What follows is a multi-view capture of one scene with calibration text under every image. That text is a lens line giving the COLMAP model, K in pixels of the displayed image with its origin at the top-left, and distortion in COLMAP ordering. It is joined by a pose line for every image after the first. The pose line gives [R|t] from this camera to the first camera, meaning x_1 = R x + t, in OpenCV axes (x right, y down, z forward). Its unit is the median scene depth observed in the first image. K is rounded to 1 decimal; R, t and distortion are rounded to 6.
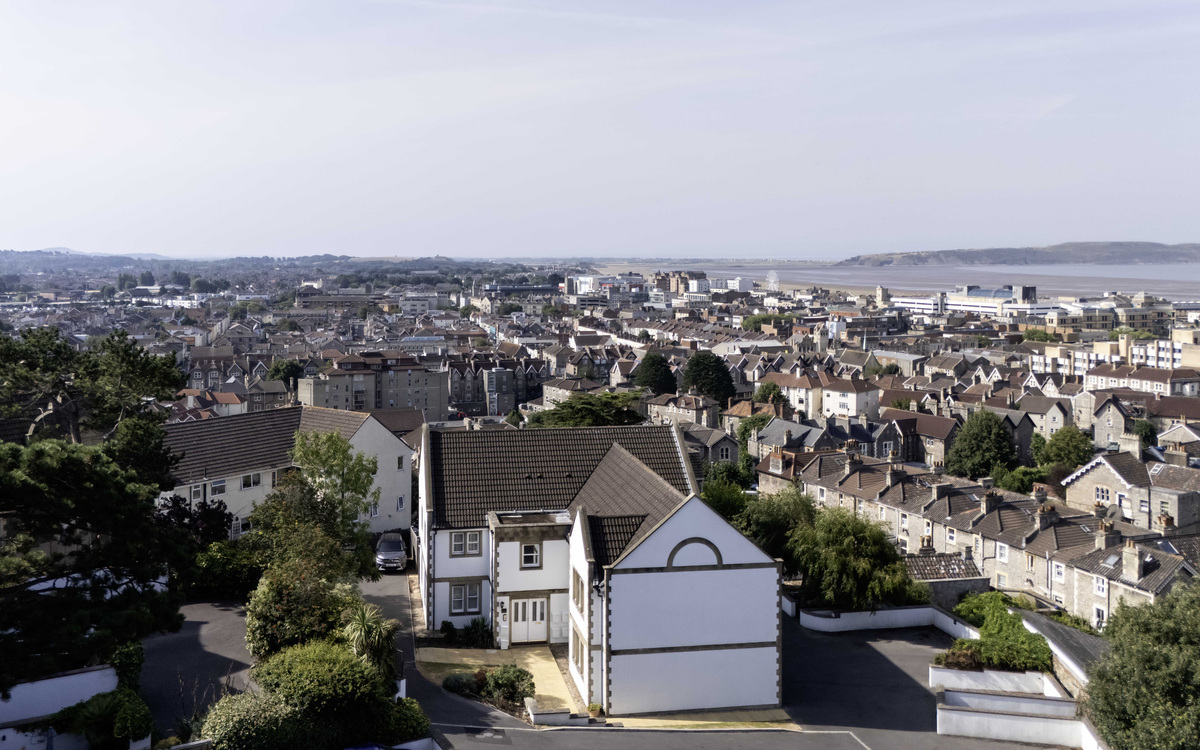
lens RADIAL K [[994.0, 0, 516.6], [0, 994.0, 293.5], [0, 0, 1]] dist [0.043917, -0.012560]
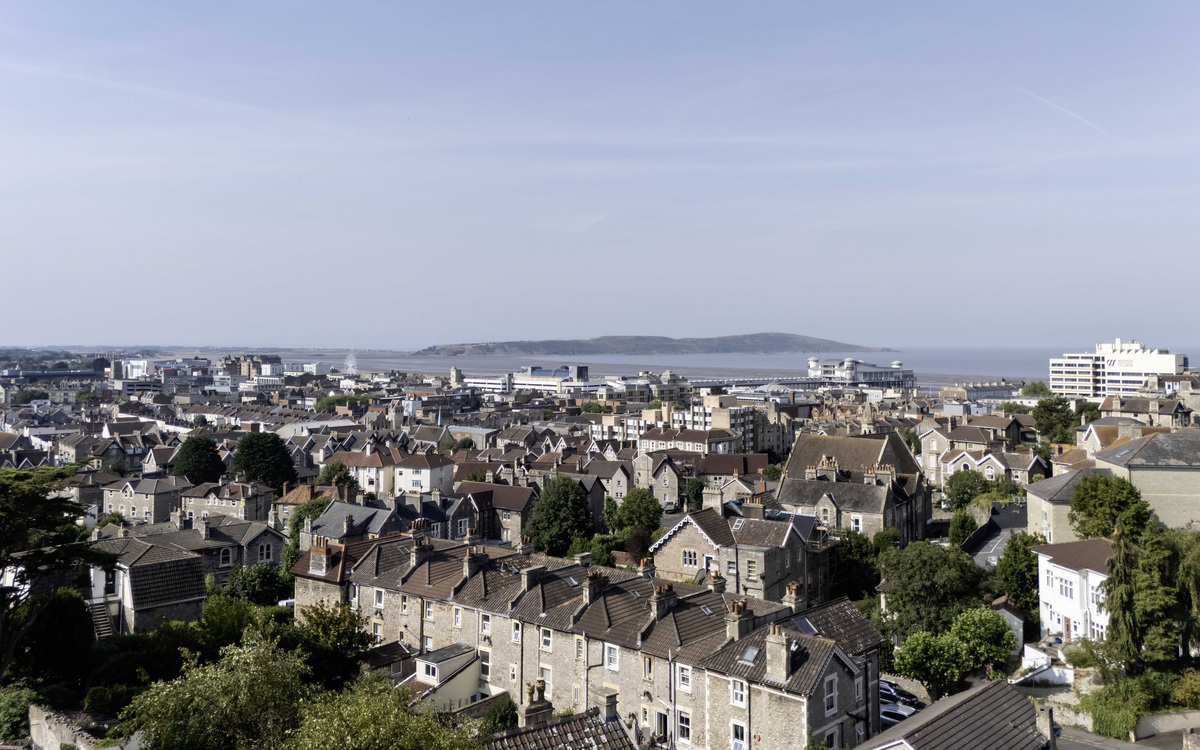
lens RADIAL K [[1022.9, 0, 578.6], [0, 1022.9, 310.7], [0, 0, 1]] dist [0.074082, -0.062023]
pose [[0.891727, 0.016461, 0.452273, 0.093399], [0.012850, 0.998014, -0.061661, 0.041339], [-0.452390, 0.060797, 0.889745, 0.259325]]
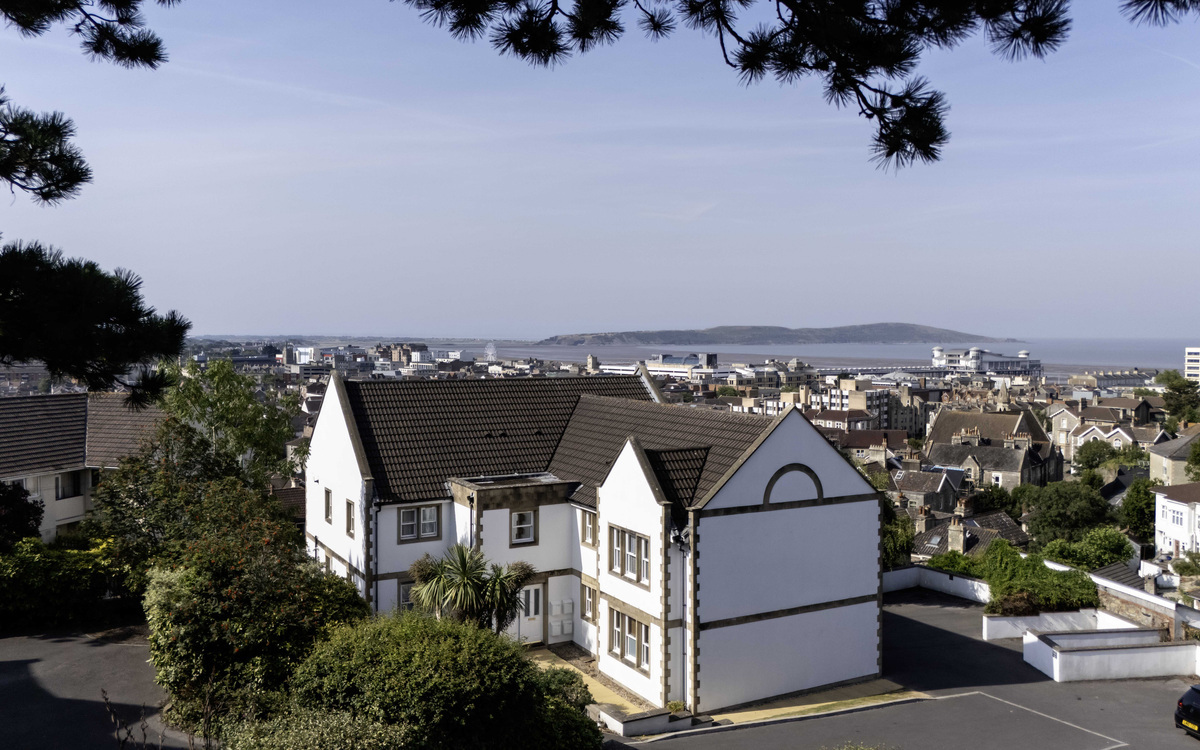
lens RADIAL K [[977.8, 0, 600.0], [0, 977.8, 375.0], [0, 0, 1]] dist [0.043471, -0.005705]
pose [[0.935188, -0.012941, 0.353915, -0.067844], [0.009177, 0.999882, 0.012312, 0.052881], [-0.354033, -0.008266, 0.935197, 0.115514]]
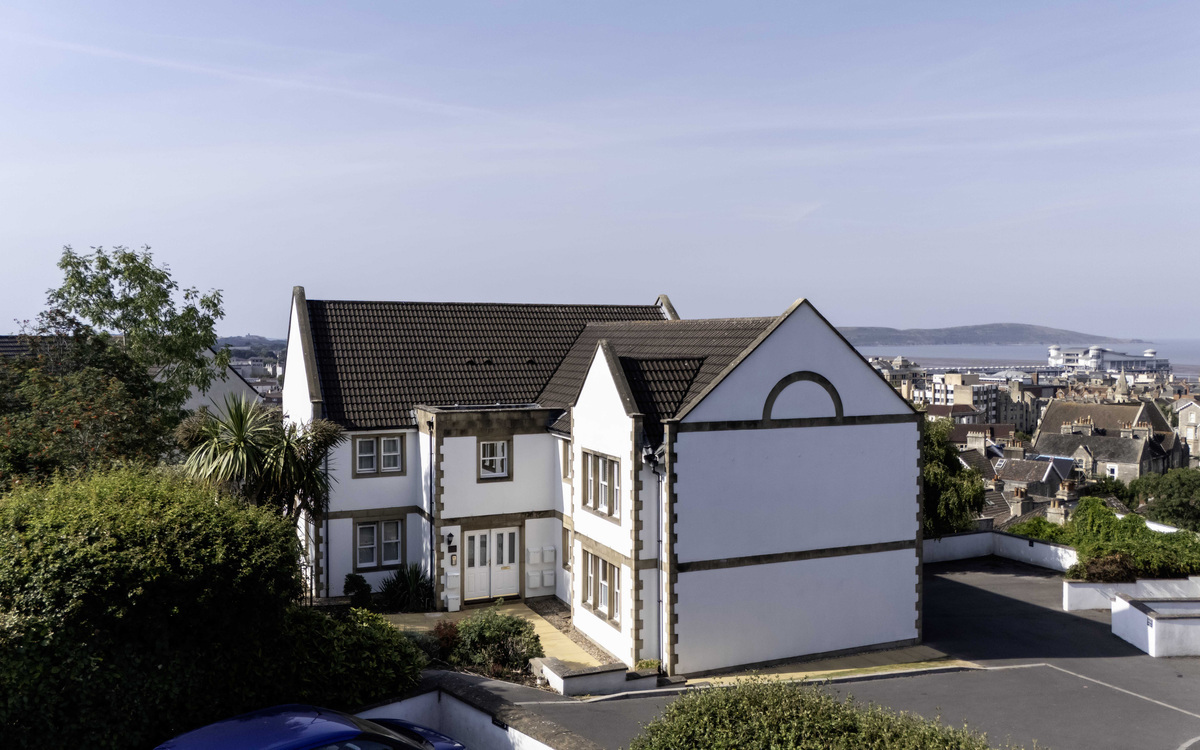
lens RADIAL K [[977.8, 0, 600.0], [0, 977.8, 375.0], [0, 0, 1]] dist [0.043471, -0.005705]
pose [[0.965929, -0.013141, 0.258475, -0.028861], [0.010345, 0.999872, 0.012176, 0.075021], [-0.258602, -0.009087, 0.965941, 0.145887]]
